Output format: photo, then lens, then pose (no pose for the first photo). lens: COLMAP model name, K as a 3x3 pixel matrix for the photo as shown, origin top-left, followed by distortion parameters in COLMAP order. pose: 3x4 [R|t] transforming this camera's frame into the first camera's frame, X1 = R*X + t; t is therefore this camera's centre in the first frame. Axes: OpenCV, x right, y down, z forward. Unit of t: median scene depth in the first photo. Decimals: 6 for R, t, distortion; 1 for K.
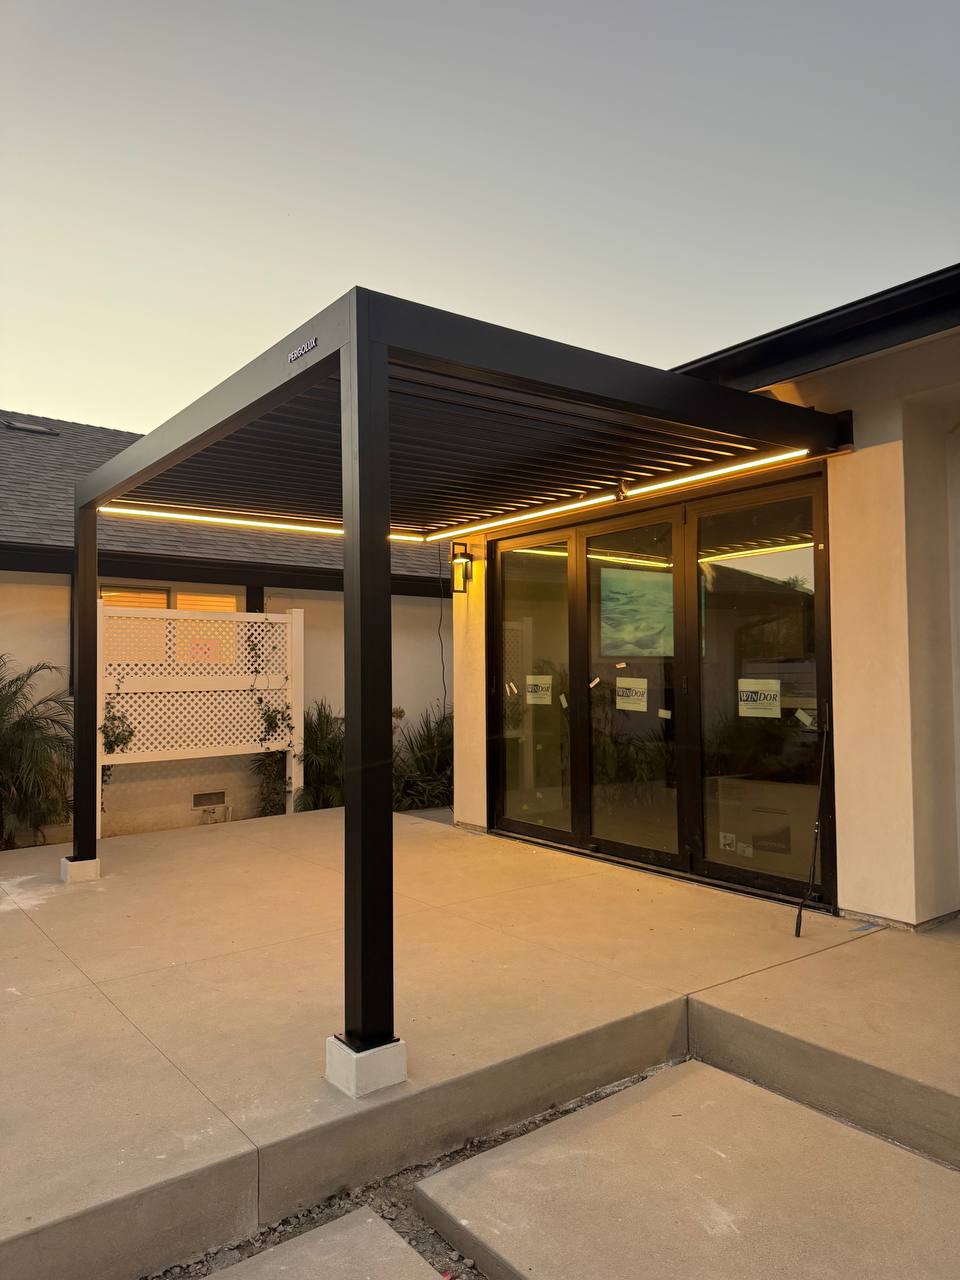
lens RADIAL K [[892.2, 0, 472.2], [0, 892.2, 638.4], [0, 0, 1]] dist [0.097050, -0.117857]
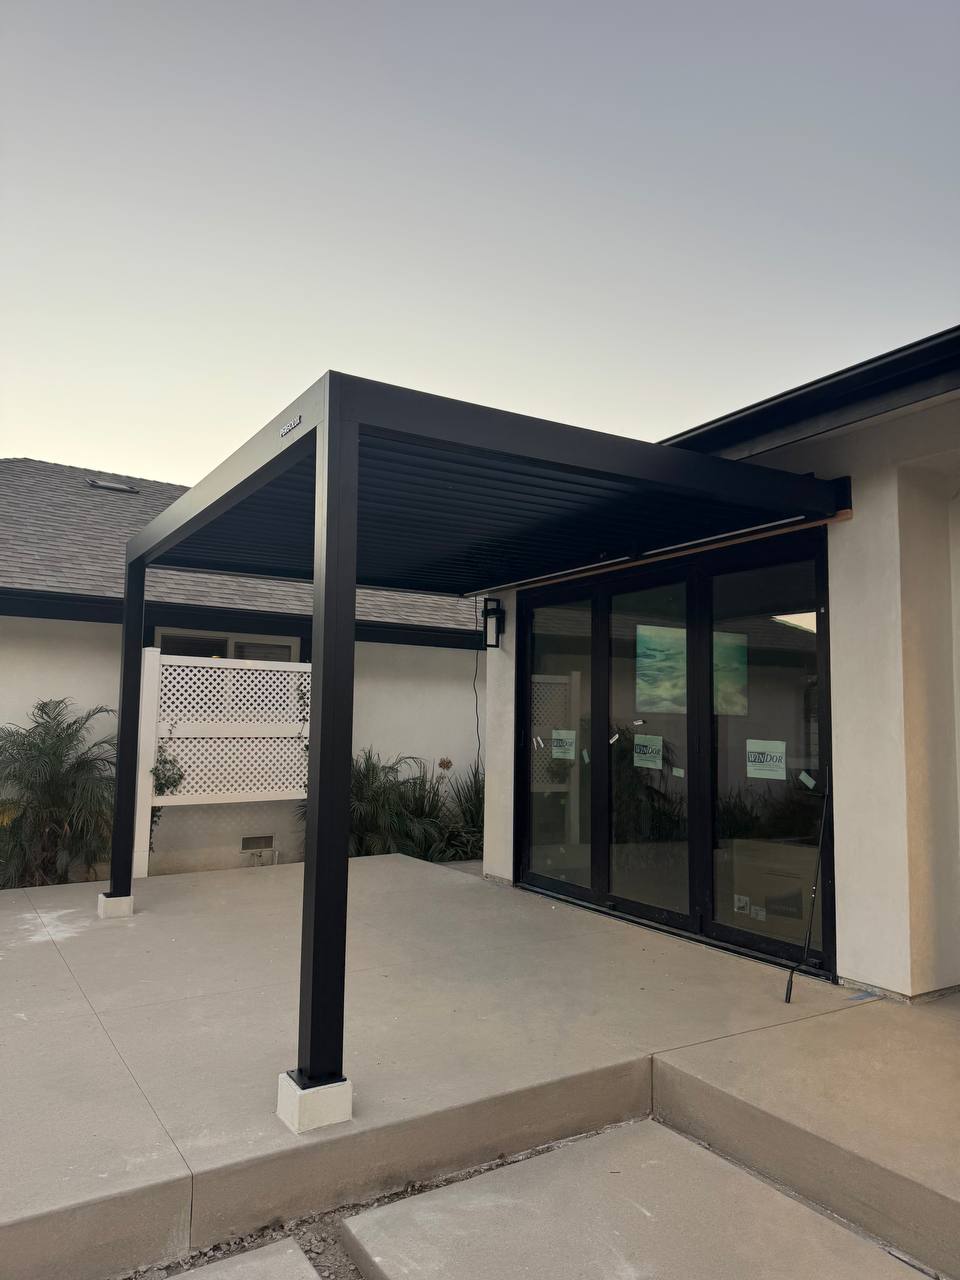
lens RADIAL K [[892.4, 0, 483.1], [0, 892.4, 643.4], [0, 0, 1]] dist [0.091080, -0.096526]
pose [[0.996126, 0.016240, -0.086420, 0.063378], [-0.020667, 0.998506, -0.050584, -0.003508], [0.085470, 0.052174, 0.994974, -0.020783]]
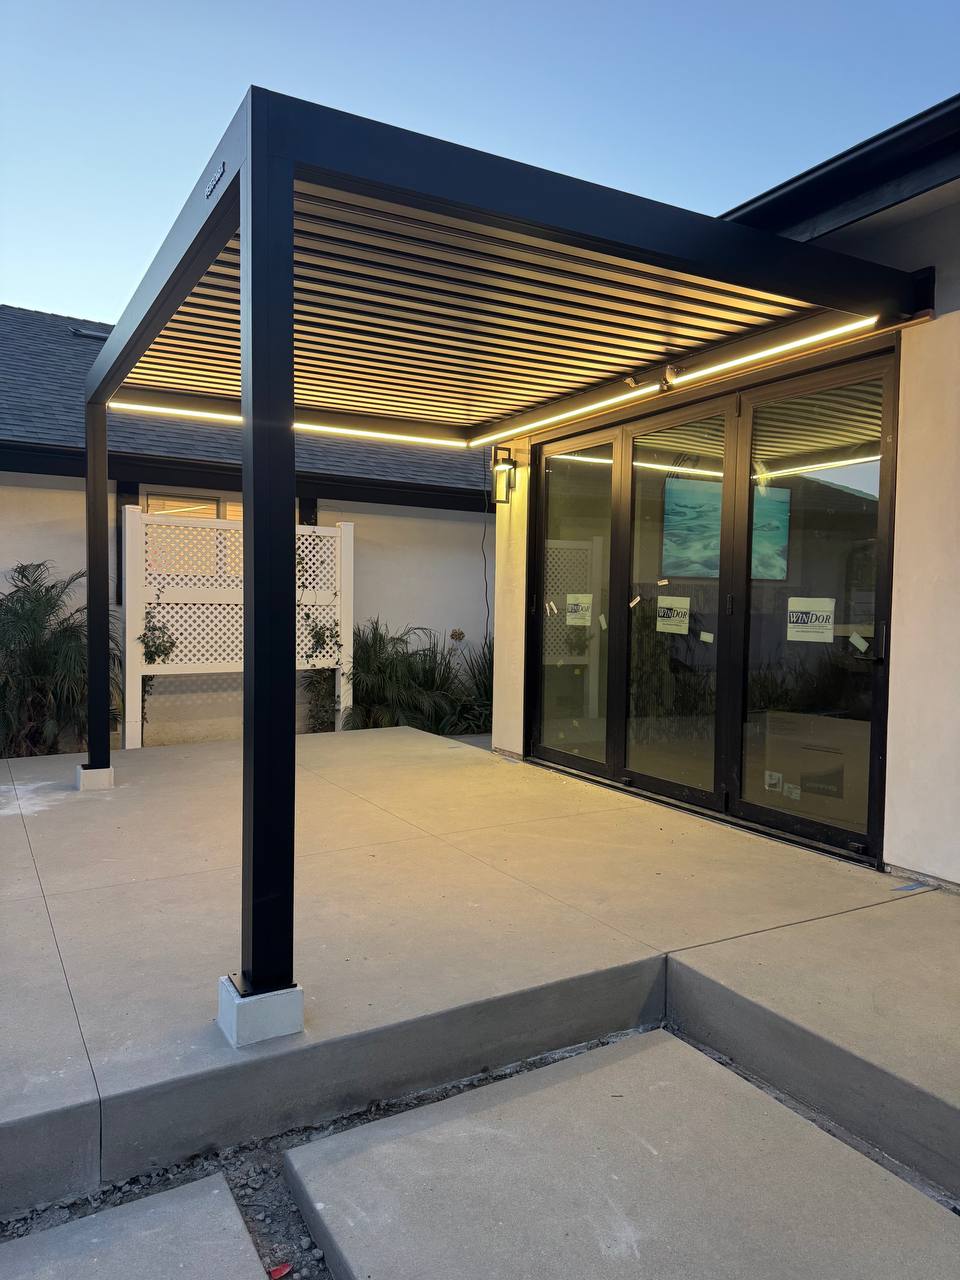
lens RADIAL K [[890.6, 0, 476.5], [0, 890.6, 639.1], [0, 0, 1]] dist [0.113391, -0.148608]
pose [[0.992265, 0.028402, -0.120849, 0.074844], [-0.018698, 0.996564, 0.080689, 0.014736], [0.122725, -0.077806, 0.989386, 0.073693]]
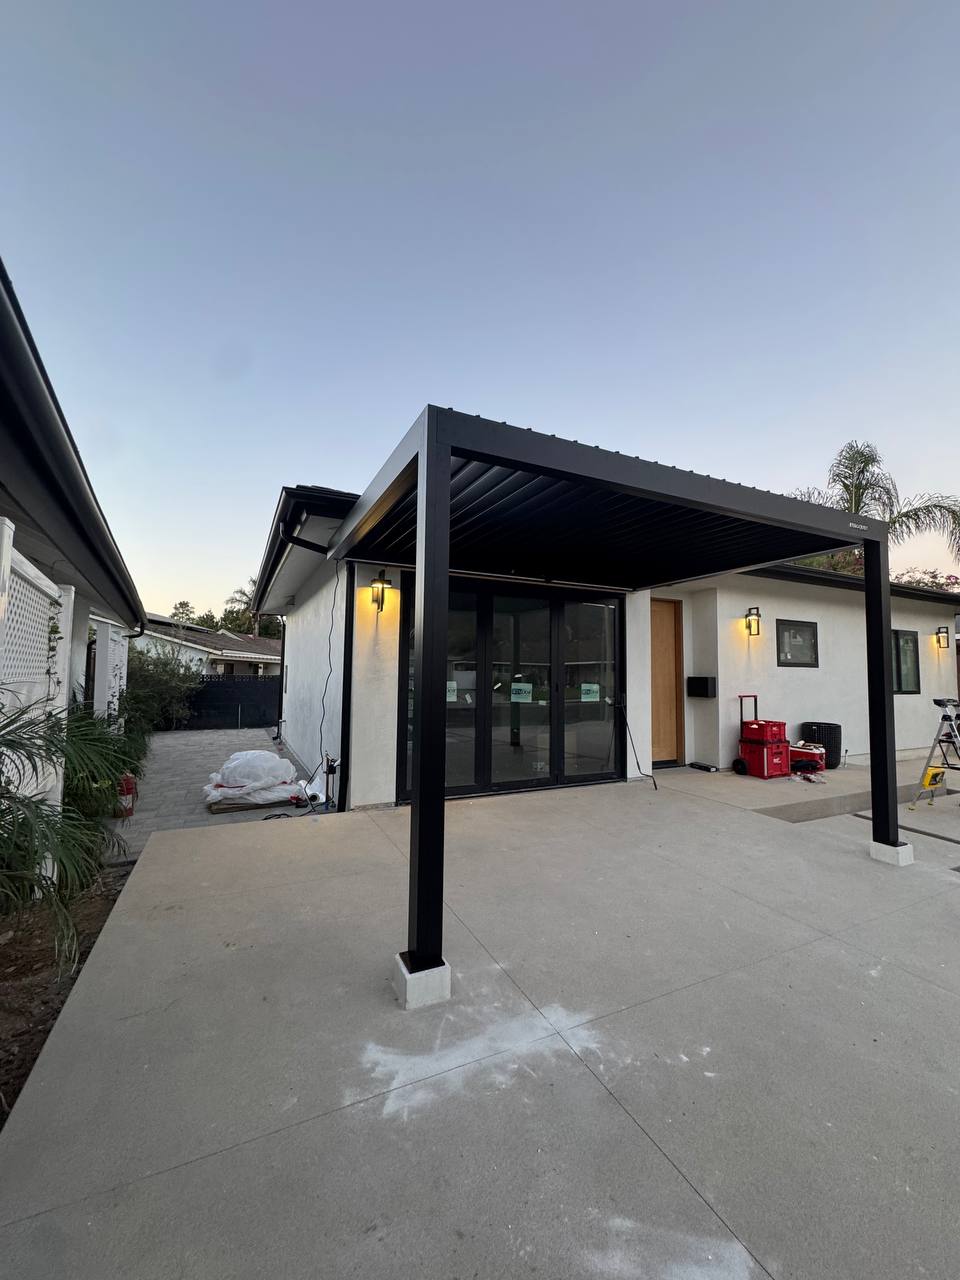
lens RADIAL K [[507.3, 0, 483.1], [0, 507.3, 640.6], [0, 0, 1]] dist [-0.000014, 0.000201]
pose [[0.177630, 0.074414, 0.981280, -0.652581], [-0.050779, 0.996502, -0.066376, 0.025428], [-0.982786, -0.038038, 0.180787, 0.728295]]
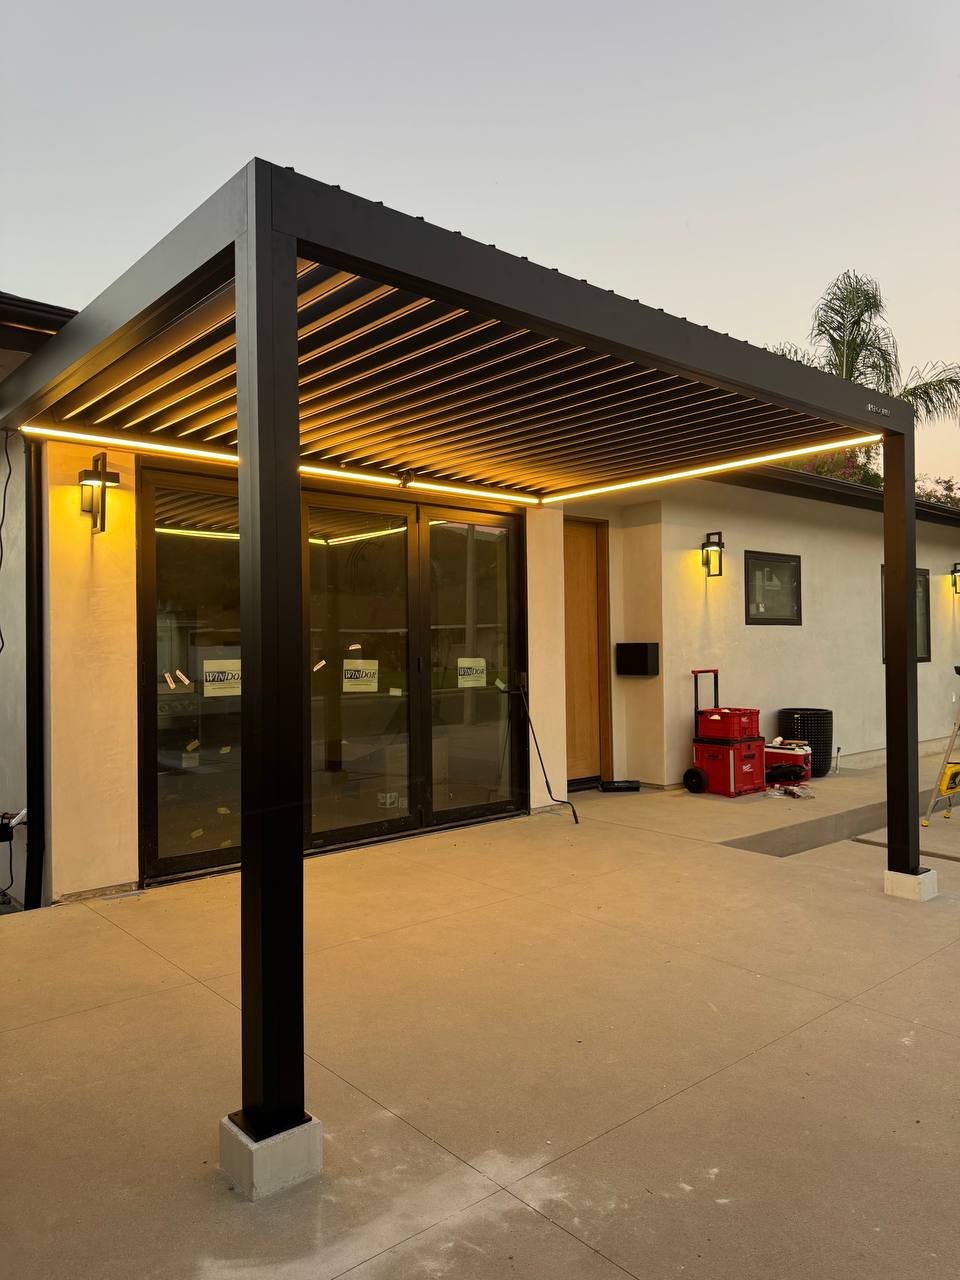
lens RADIAL K [[894.7, 0, 479.2], [0, 894.7, 641.1], [0, 0, 1]] dist [0.086704, -0.094410]
pose [[-0.080956, 0.017635, 0.996562, -0.678554], [-0.024114, 0.999516, -0.019646, 0.032503], [-0.996426, -0.025621, -0.080492, 0.767966]]
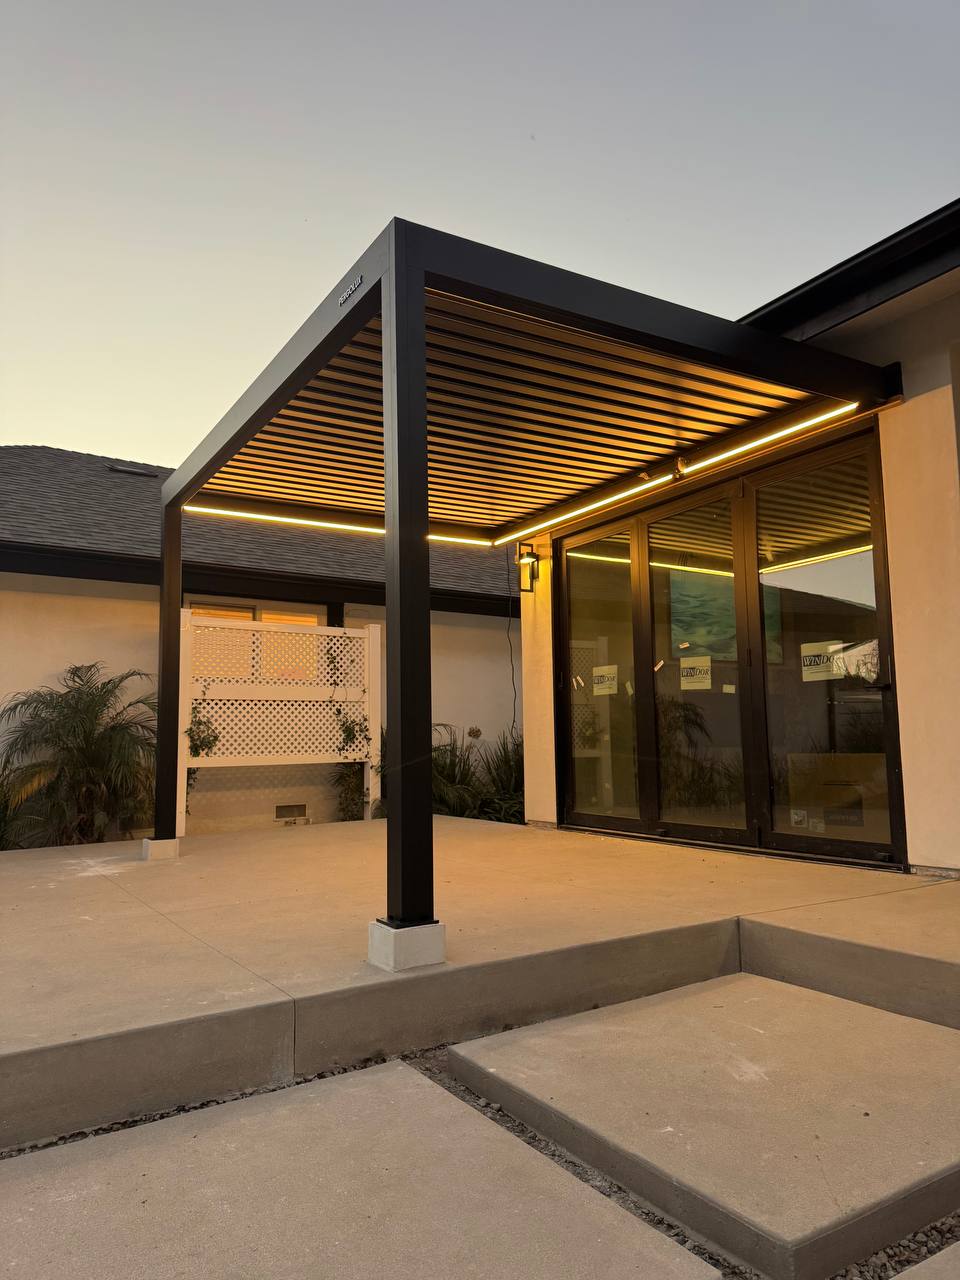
lens RADIAL K [[889.9, 0, 484.0], [0, 889.9, 640.5], [0, 0, 1]] dist [0.115402, -0.182199]
pose [[0.995865, -0.017742, -0.089094, 0.026857], [0.010822, 0.996929, -0.077565, 0.081717], [0.090196, 0.076280, 0.992998, -0.011315]]
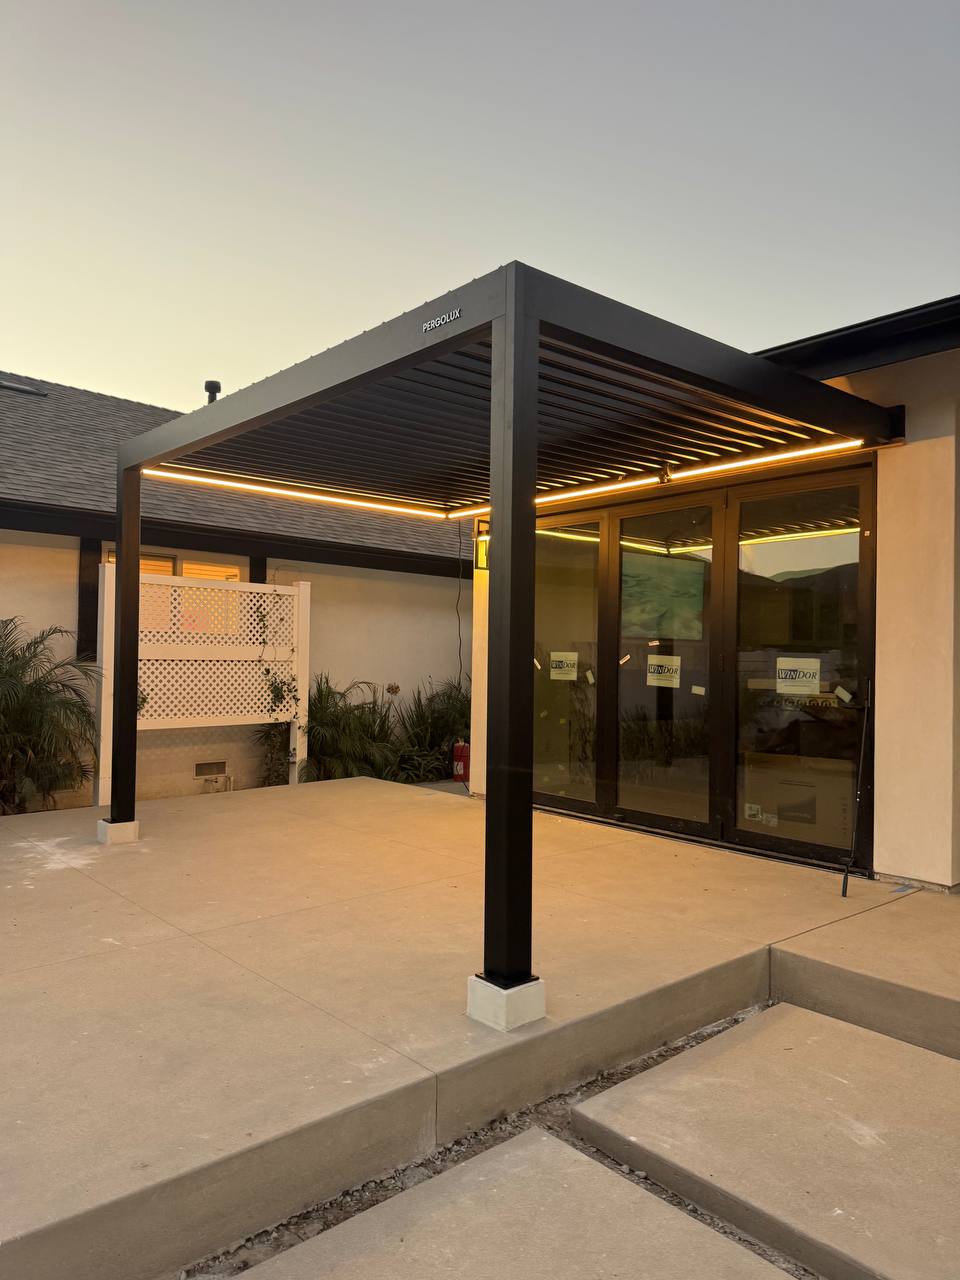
lens RADIAL K [[889.0, 0, 470.3], [0, 889.0, 644.7], [0, 0, 1]] dist [0.115681, -0.176640]
pose [[0.997000, 0.027084, 0.072504, -0.098815], [-0.028802, 0.999326, 0.022745, 0.011861], [-0.071839, -0.024765, 0.997109, -0.015200]]
